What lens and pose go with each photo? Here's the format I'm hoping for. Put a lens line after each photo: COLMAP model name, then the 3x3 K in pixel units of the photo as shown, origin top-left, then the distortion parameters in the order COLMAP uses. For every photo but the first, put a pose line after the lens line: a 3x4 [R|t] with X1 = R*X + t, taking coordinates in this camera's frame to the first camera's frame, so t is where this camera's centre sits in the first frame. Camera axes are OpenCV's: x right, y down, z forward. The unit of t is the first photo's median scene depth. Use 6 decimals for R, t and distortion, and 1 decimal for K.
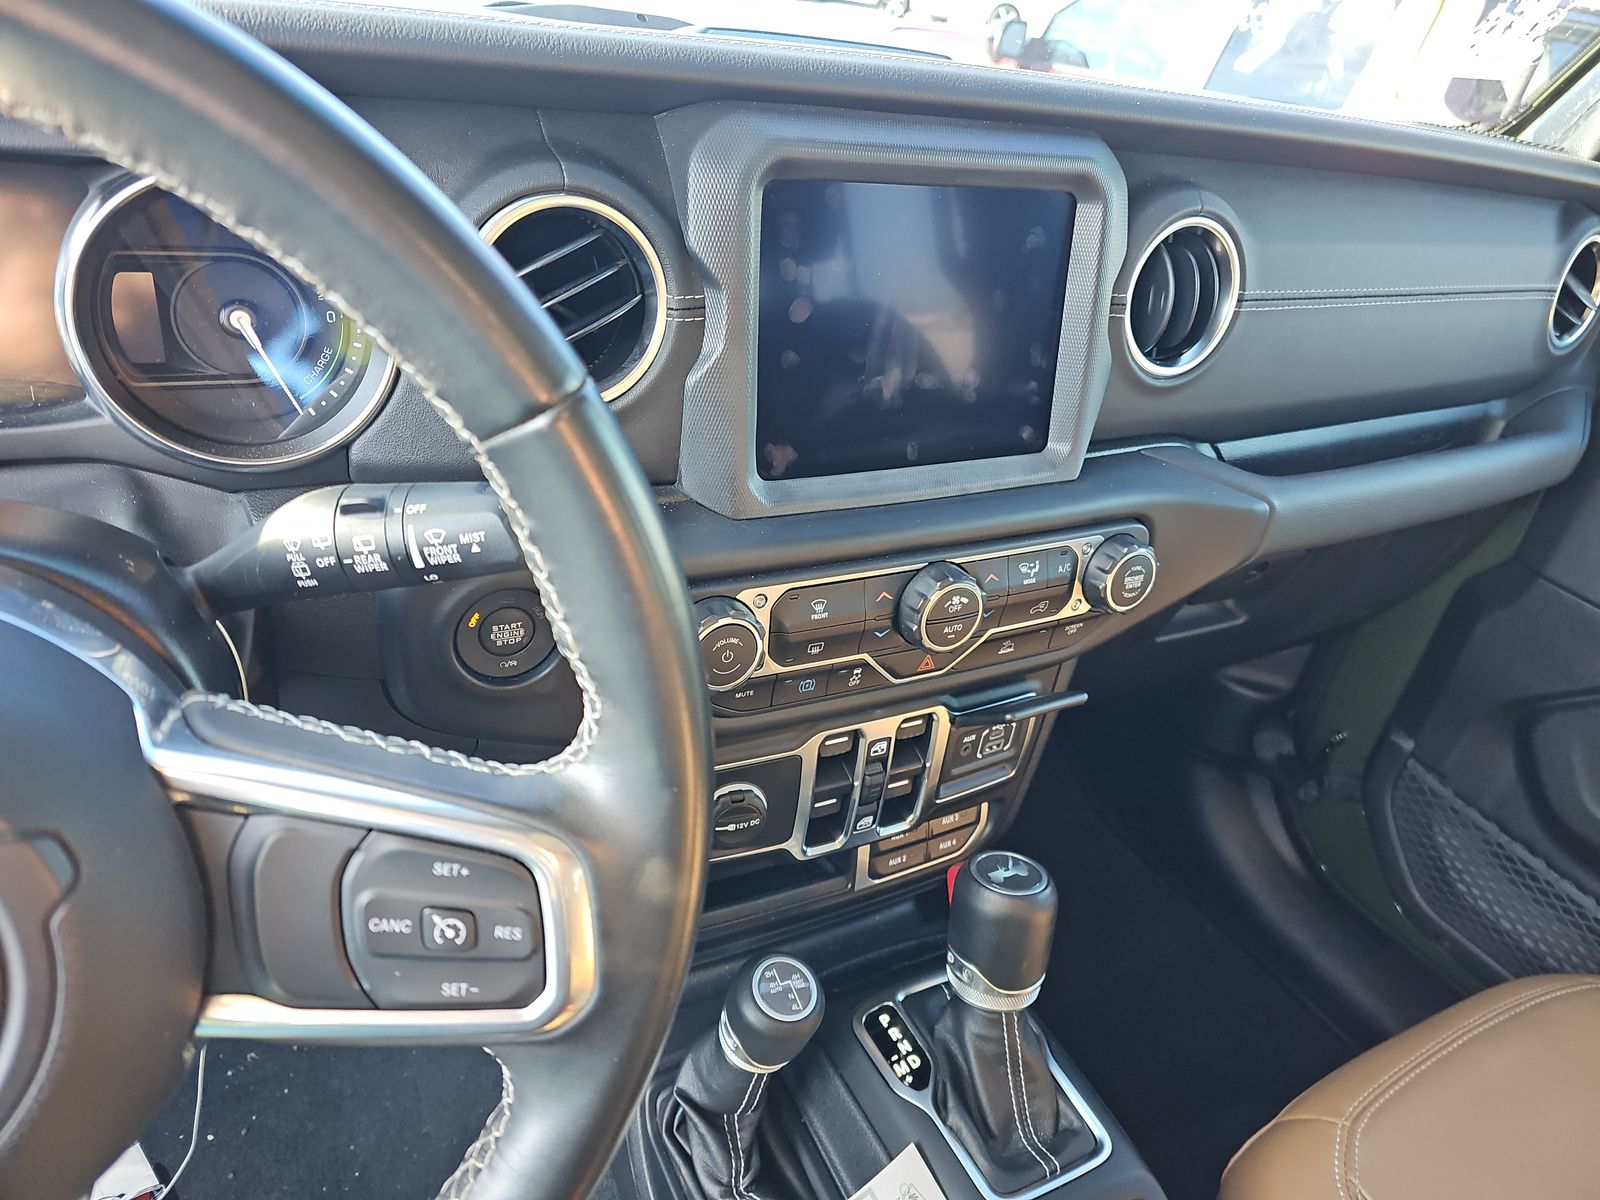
lens RADIAL K [[1071.4, 0, 807.1], [0, 1071.4, 620.2], [0, 0, 1]] dist [0.052299, -0.048112]
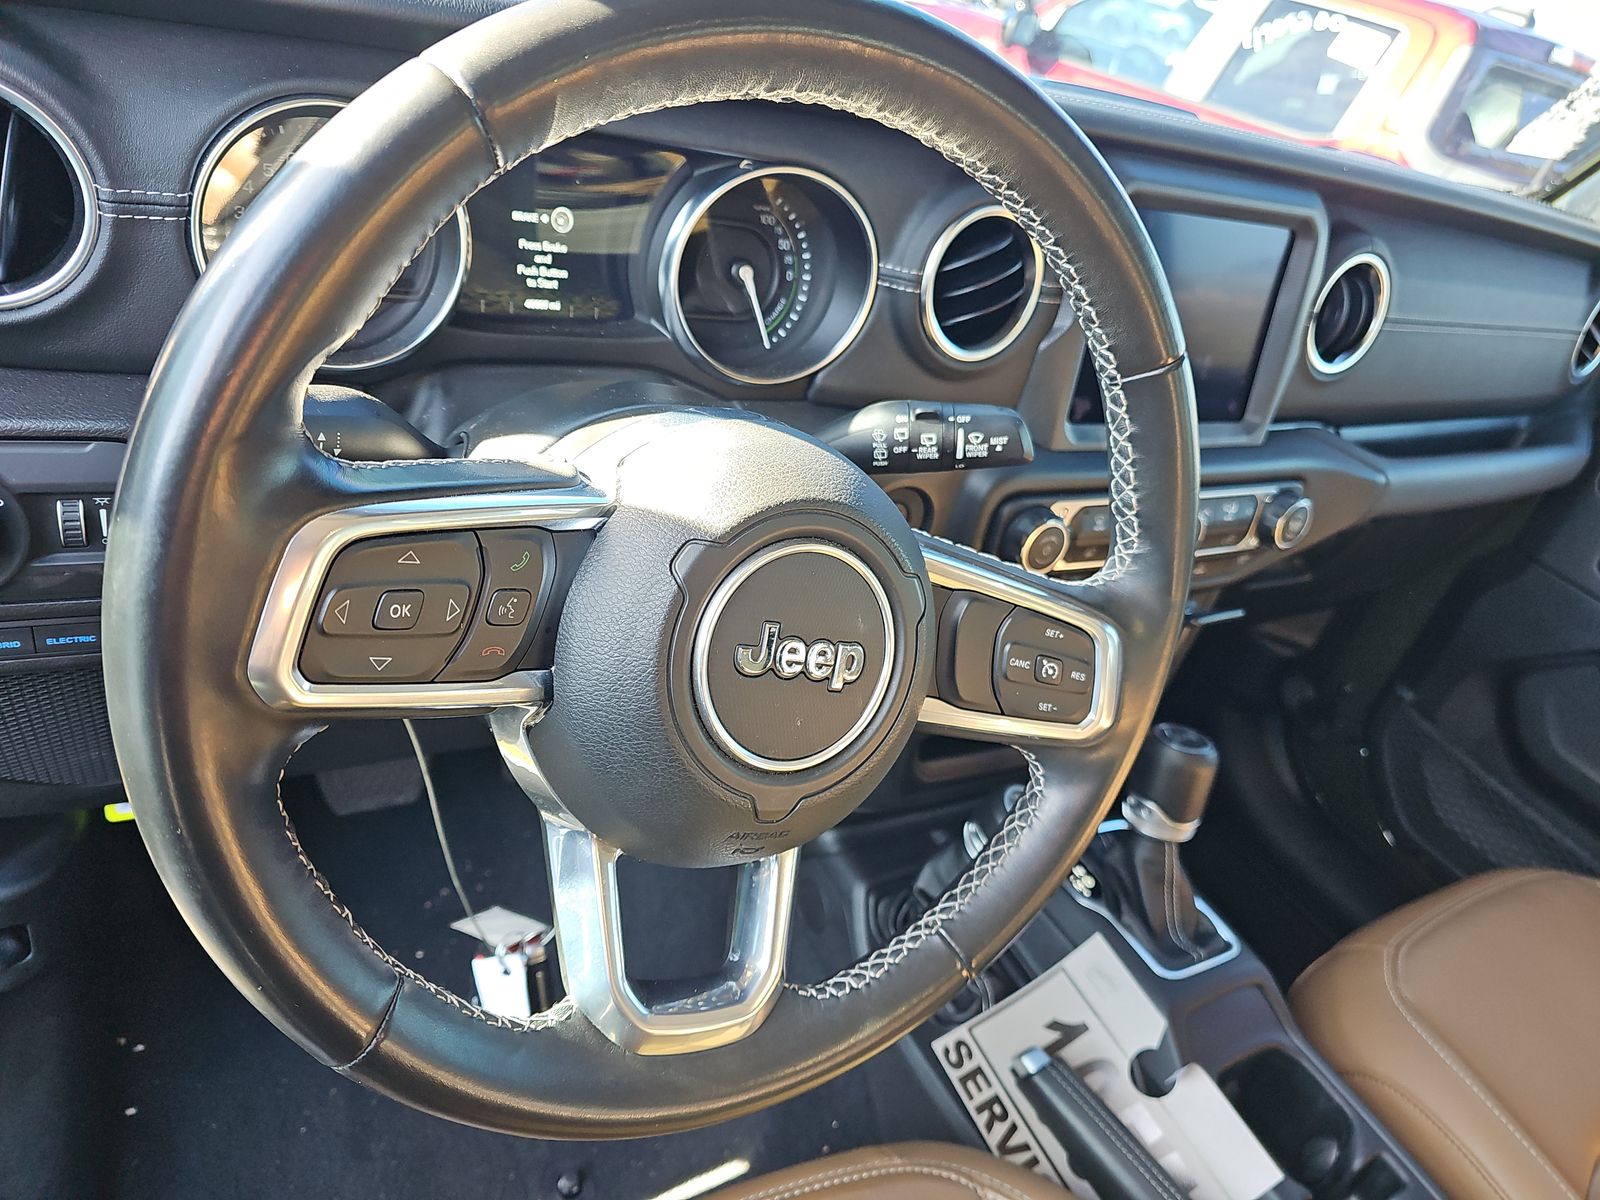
lens RADIAL K [[1098.2, 0, 811.8], [0, 1098.2, 632.1], [0, 0, 1]] dist [0.049257, -0.046807]
pose [[0.993597, 0.069561, 0.089028, -0.387937], [-0.072666, 0.996839, 0.032120, 0.090796], [-0.086513, -0.038383, 0.995511, -0.303670]]
